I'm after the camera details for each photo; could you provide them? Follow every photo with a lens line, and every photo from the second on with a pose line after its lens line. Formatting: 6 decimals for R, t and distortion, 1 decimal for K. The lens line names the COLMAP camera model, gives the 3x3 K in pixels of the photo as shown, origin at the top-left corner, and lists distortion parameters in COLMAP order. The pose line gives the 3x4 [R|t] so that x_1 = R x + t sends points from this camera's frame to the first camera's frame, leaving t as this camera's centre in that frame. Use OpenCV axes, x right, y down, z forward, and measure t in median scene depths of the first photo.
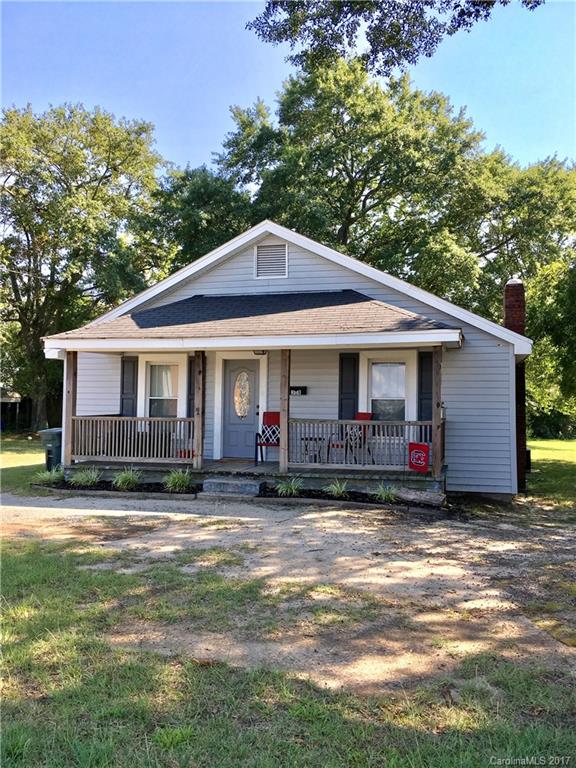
lens RADIAL K [[664.3, 0, 289.2], [0, 664.3, 363.3], [0, 0, 1]] dist [0.039787, -0.000985]
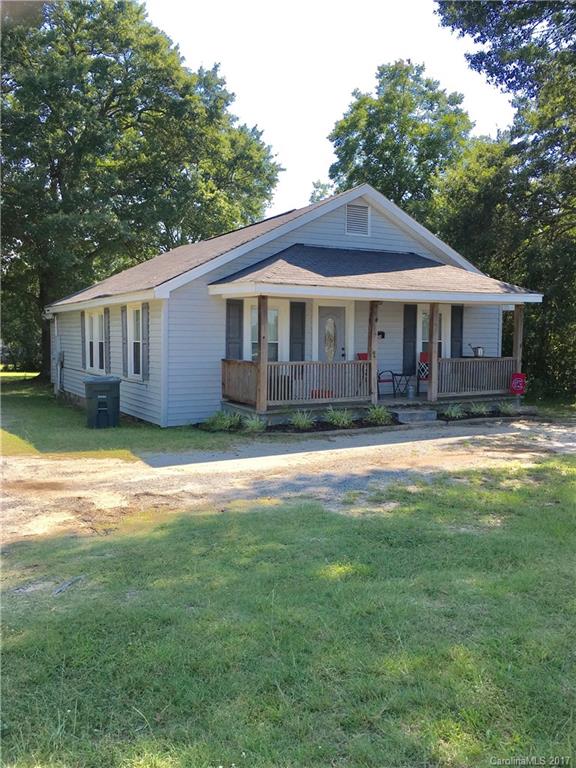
lens RADIAL K [[641.3, 0, 288.0], [0, 641.3, 384.0], [0, 0, 1]] dist [0.035947, -0.000098]
pose [[0.711297, -0.055290, 0.700713, -0.927603], [-0.040285, 0.992056, 0.119172, -0.002853], [-0.701736, -0.112995, 0.703420, 0.293807]]
